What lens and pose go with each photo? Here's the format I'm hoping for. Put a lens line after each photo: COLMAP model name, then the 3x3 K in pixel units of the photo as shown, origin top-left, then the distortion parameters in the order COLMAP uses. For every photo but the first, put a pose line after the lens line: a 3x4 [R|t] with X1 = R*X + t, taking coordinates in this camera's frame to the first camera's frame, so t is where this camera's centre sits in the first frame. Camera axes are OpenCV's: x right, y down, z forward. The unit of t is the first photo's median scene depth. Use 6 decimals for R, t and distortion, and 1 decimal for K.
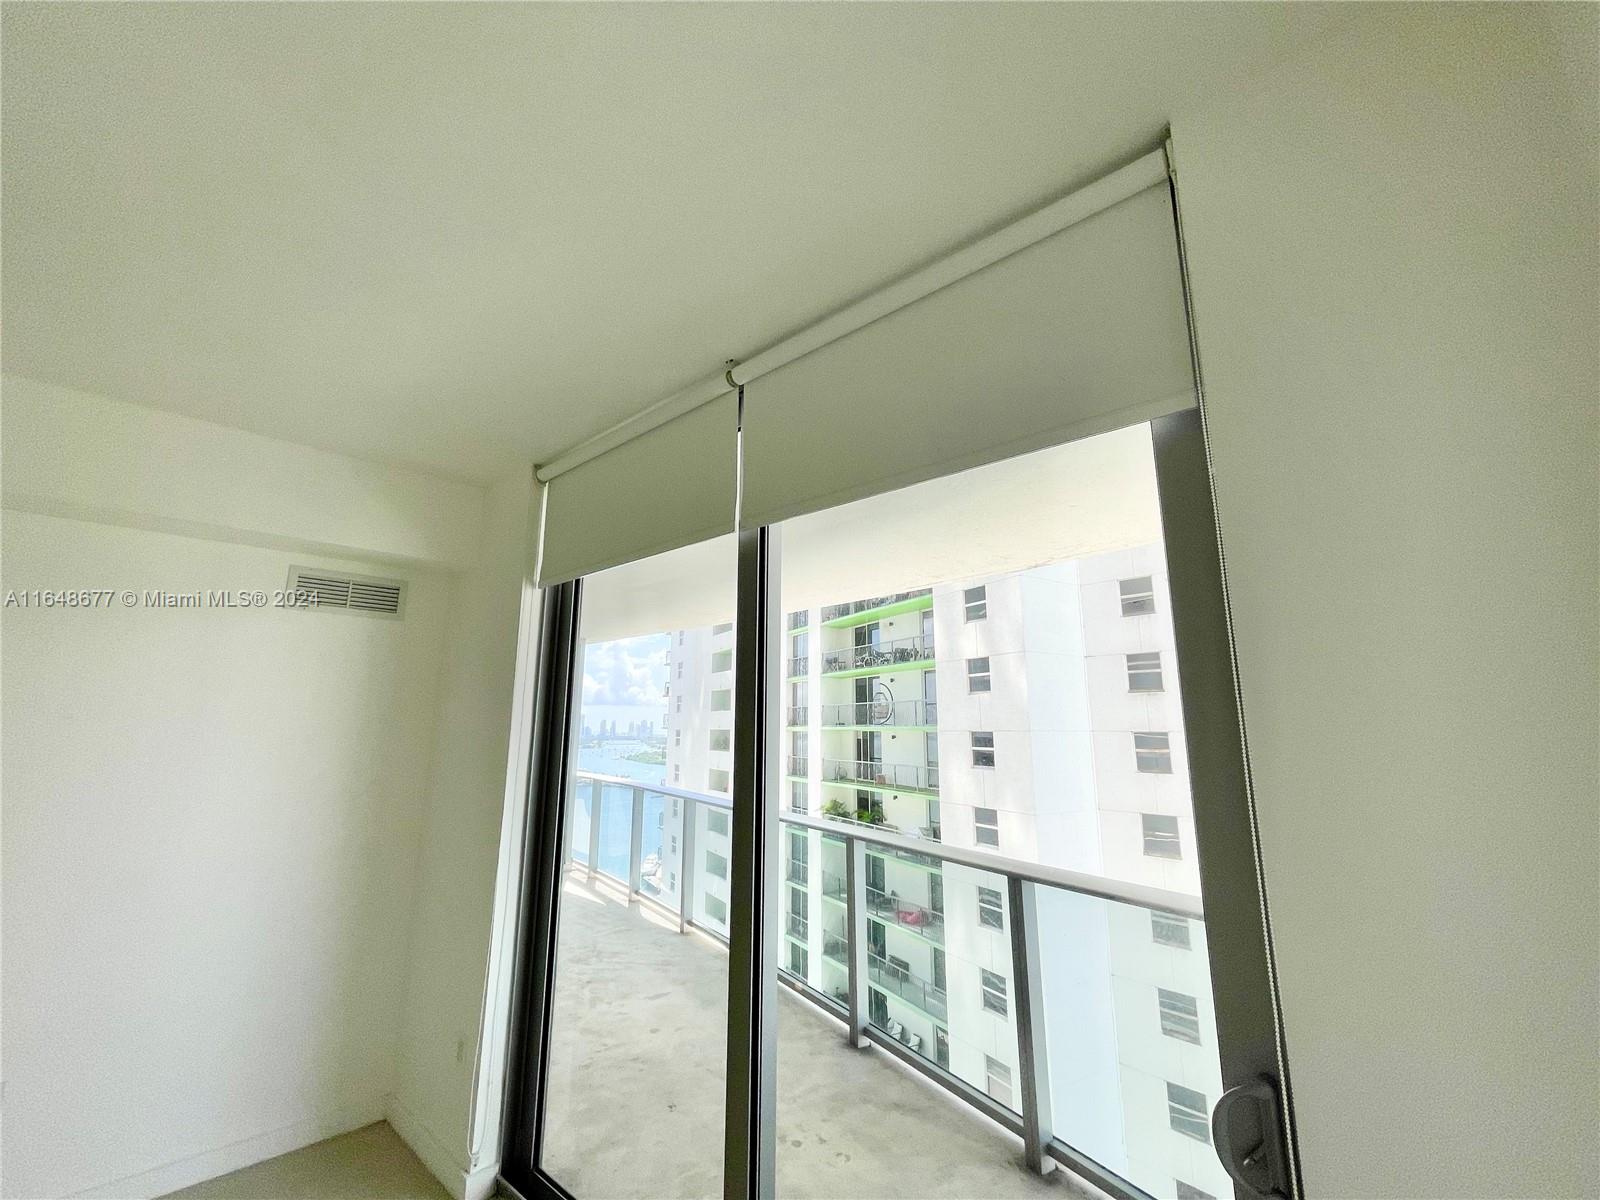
lens RADIAL K [[651.7, 0, 800.0], [0, 651.7, 600.0], [0, 0, 1]] dist [-0.000995, -0.000722]
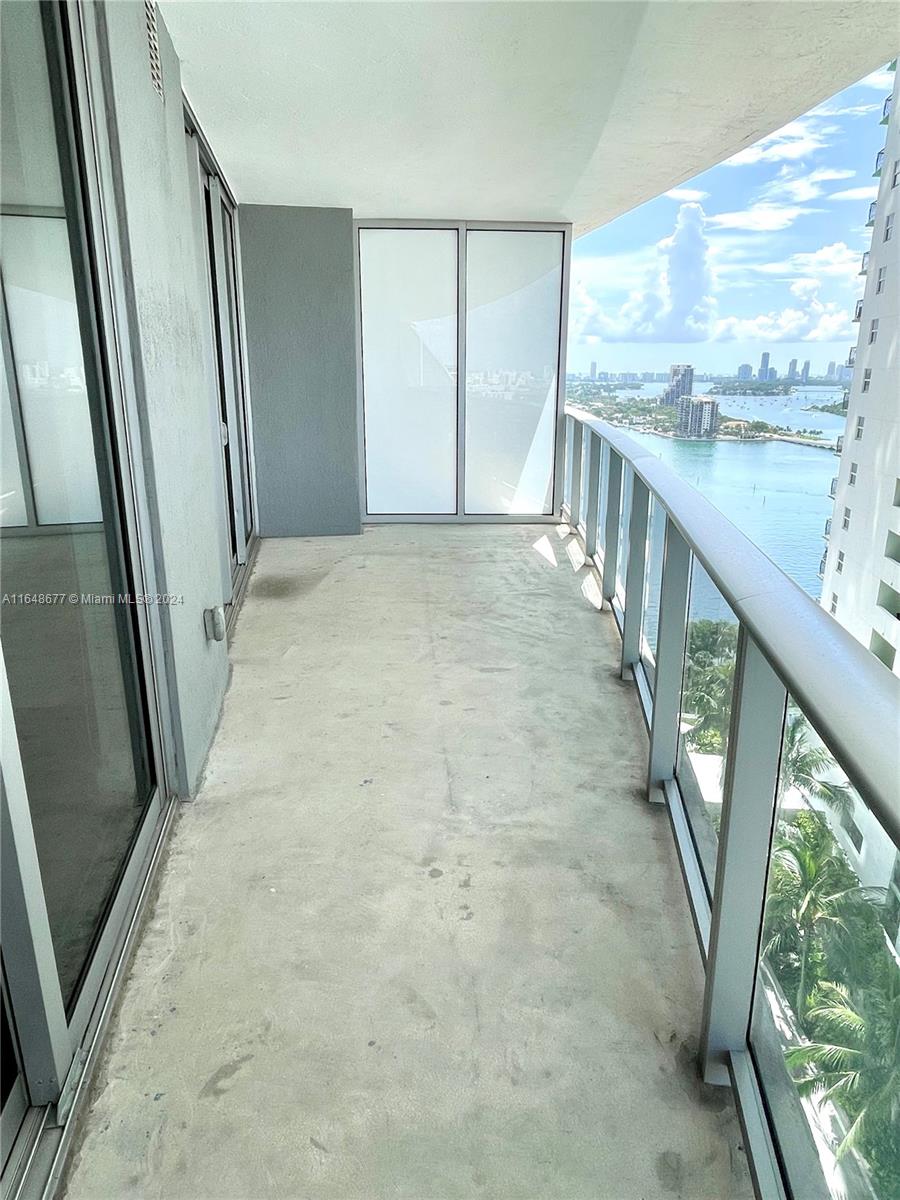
lens RADIAL K [[788.7, 0, 450.0], [0, 788.7, 600.0], [0, 0, 1]] dist [0.004464, -0.050514]
pose [[0.760803, 0.171039, -0.626039, 0.343431], [0.134601, 0.902084, 0.410033, 0.122646], [0.634871, -0.396220, 0.663286, 0.354668]]
